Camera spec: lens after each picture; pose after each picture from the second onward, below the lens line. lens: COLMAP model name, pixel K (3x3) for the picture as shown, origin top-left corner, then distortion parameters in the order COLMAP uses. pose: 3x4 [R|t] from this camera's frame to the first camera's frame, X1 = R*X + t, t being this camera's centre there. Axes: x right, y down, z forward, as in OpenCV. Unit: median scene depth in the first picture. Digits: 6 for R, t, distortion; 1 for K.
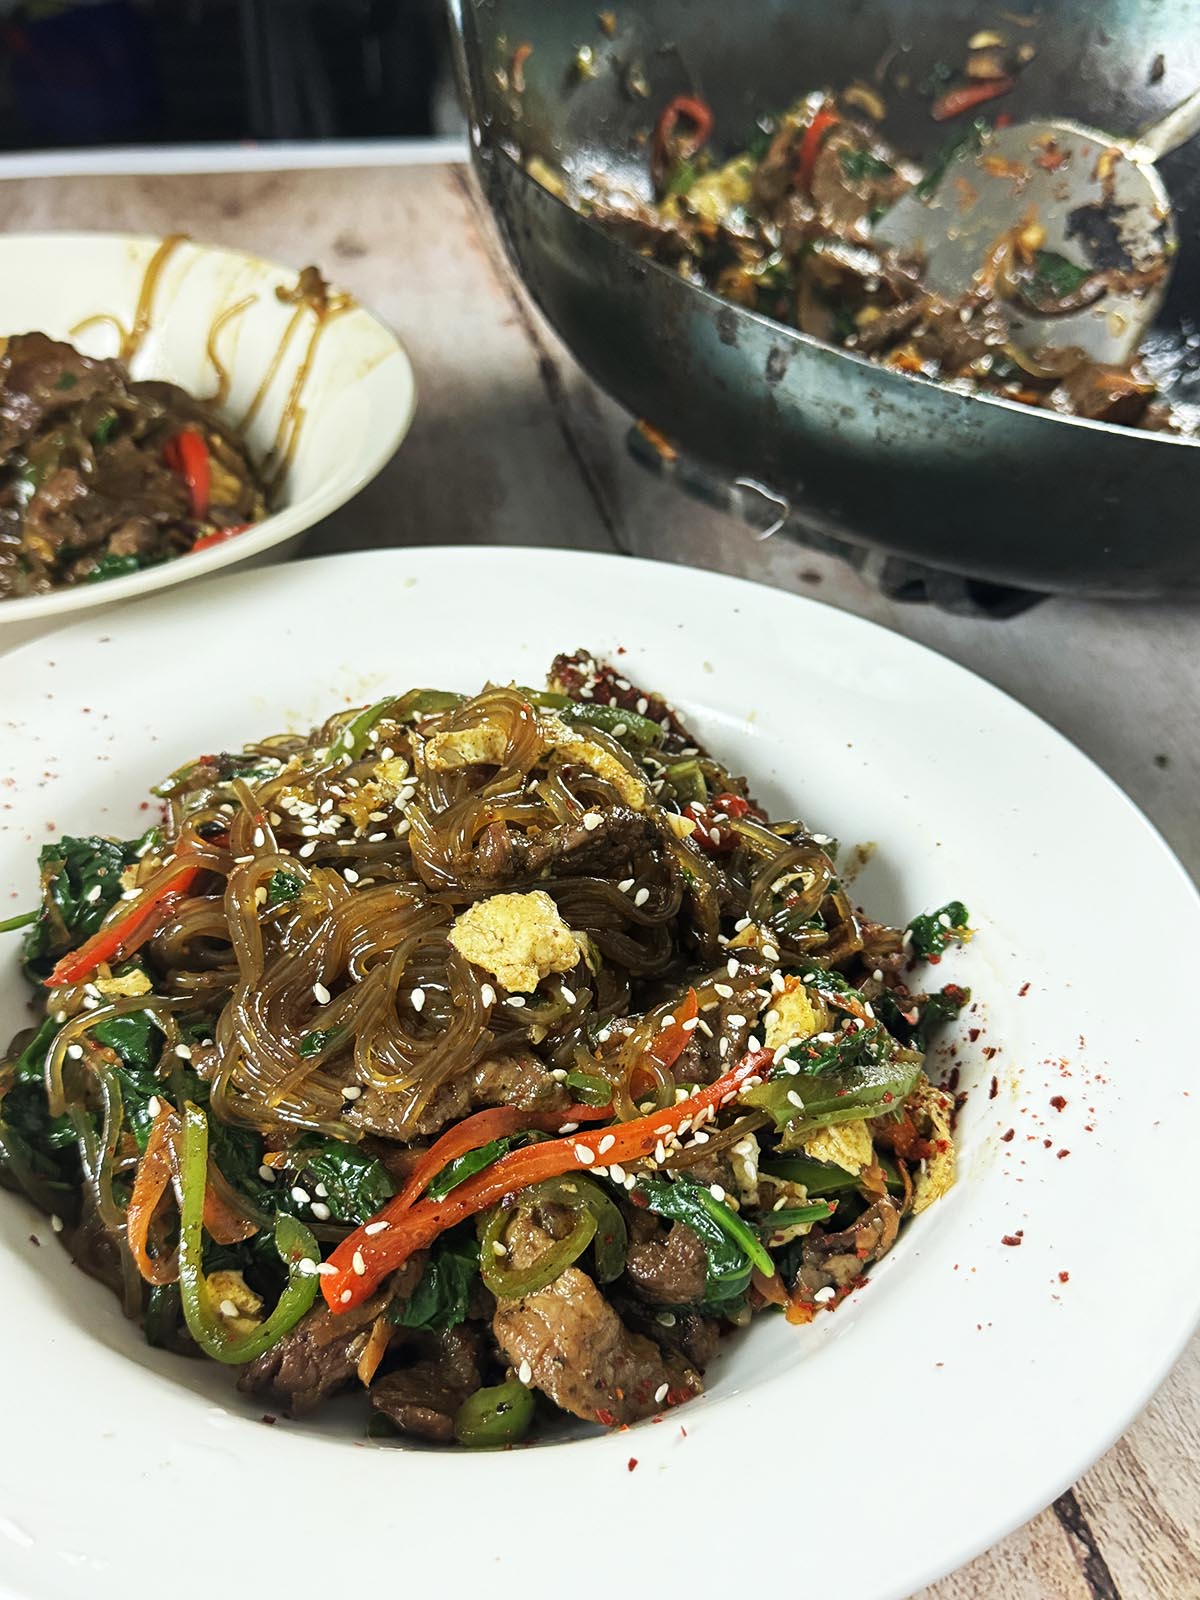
lens RADIAL K [[1625.3, 0, 600.0], [0, 1625.3, 800.0], [0, 0, 1]] dist [0.133069, -0.371570]
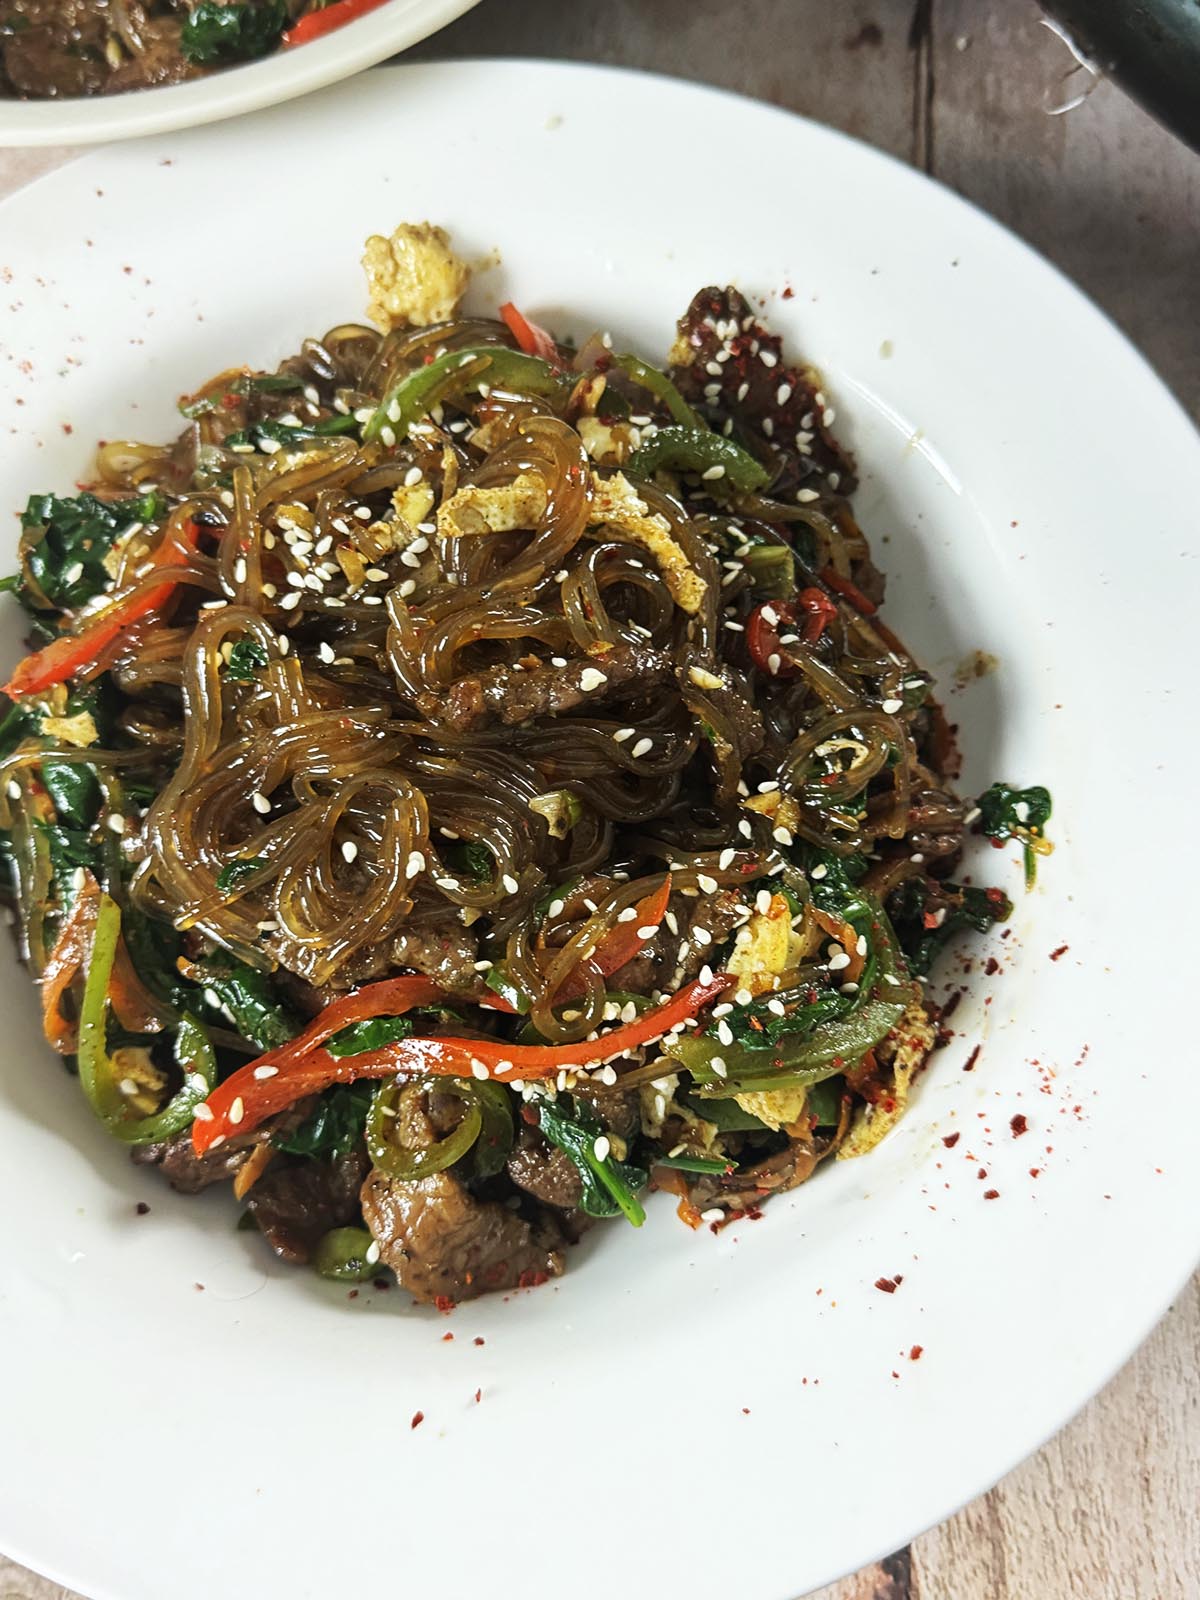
lens RADIAL K [[1603.0, 0, 607.1], [0, 1603.0, 804.9], [0, 0, 1]] dist [0.126214, -0.398070]
pose [[0.954639, 0.269119, -0.127435, 0.130752], [-0.162720, 0.829908, 0.533643, -0.395814], [0.249373, -0.488700, 0.836054, 0.294520]]
